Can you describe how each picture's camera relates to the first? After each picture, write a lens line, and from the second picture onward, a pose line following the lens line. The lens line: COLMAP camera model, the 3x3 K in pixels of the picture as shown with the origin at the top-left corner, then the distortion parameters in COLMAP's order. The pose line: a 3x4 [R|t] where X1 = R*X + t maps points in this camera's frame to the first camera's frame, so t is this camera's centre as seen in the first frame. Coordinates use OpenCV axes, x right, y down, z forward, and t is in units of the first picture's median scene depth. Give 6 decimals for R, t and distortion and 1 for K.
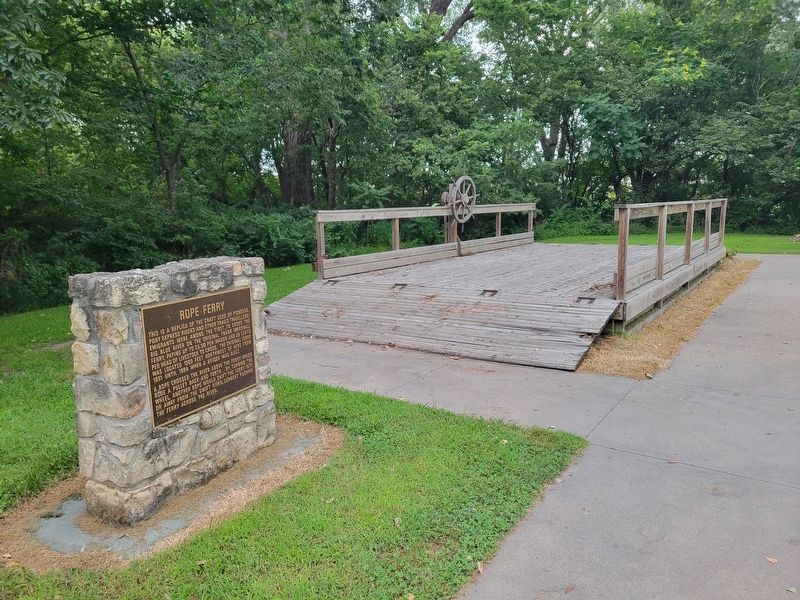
lens RADIAL K [[602.6, 0, 404.3], [0, 602.6, 307.6], [0, 0, 1]] dist [0.043405, -0.030013]
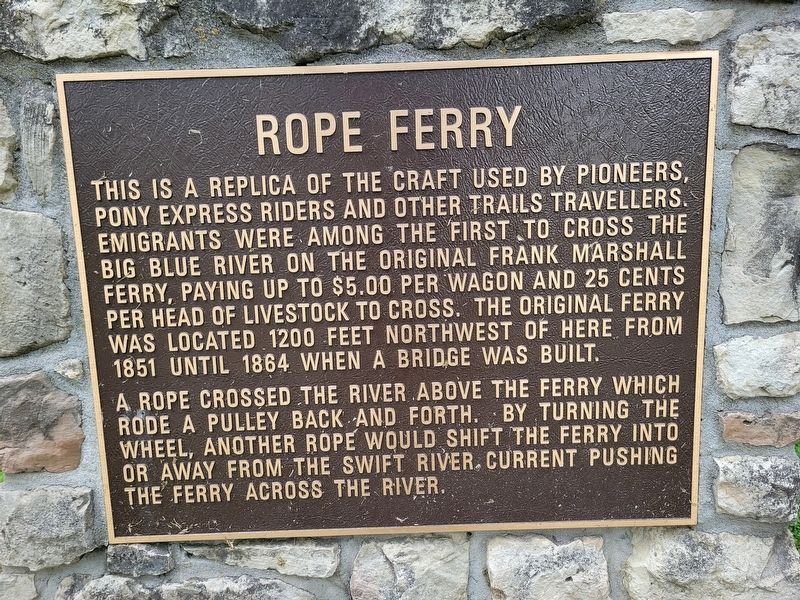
lens RADIAL K [[602.6, 0, 401.7], [0, 602.6, 291.7], [0, 0, 1]] dist [0.043405, -0.030013]
pose [[0.425887, 0.156934, -0.891062, -0.115243], [-0.133685, 0.984948, 0.109574, 0.036912], [0.894845, 0.072455, 0.440457, 0.877280]]
